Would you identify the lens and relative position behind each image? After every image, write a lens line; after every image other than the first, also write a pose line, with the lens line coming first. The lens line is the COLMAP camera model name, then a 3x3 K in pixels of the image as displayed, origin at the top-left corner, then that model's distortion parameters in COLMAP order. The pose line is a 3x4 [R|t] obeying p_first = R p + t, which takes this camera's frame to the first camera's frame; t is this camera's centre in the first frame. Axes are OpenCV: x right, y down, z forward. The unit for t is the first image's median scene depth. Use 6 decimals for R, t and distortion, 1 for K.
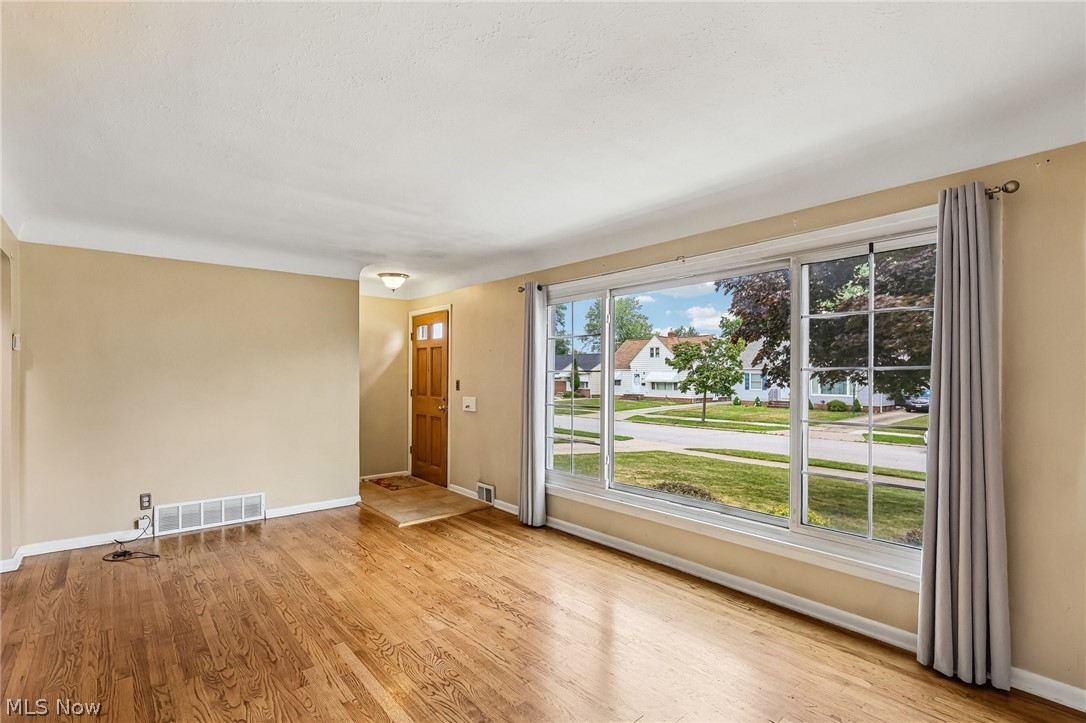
lens RADIAL K [[515.3, 0, 539.4], [0, 515.3, 374.2], [0, 0, 1]] dist [0.000789, 0.000179]
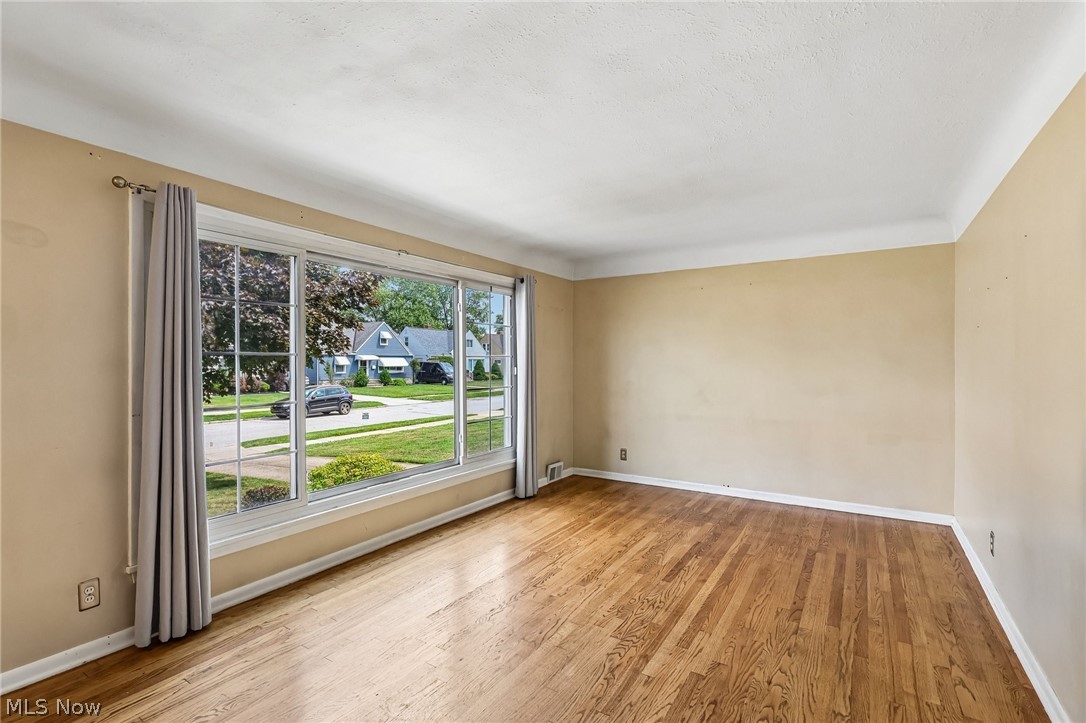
lens RADIAL K [[507.0, 0, 542.6], [0, 507.0, 364.9], [0, 0, 1]] dist [-0.000888, 0.000100]
pose [[-0.303787, -0.010670, 0.952680, -1.078066], [-0.003583, 0.999943, 0.010057, 0.000357], [-0.952733, -0.000358, -0.303808, 1.352091]]
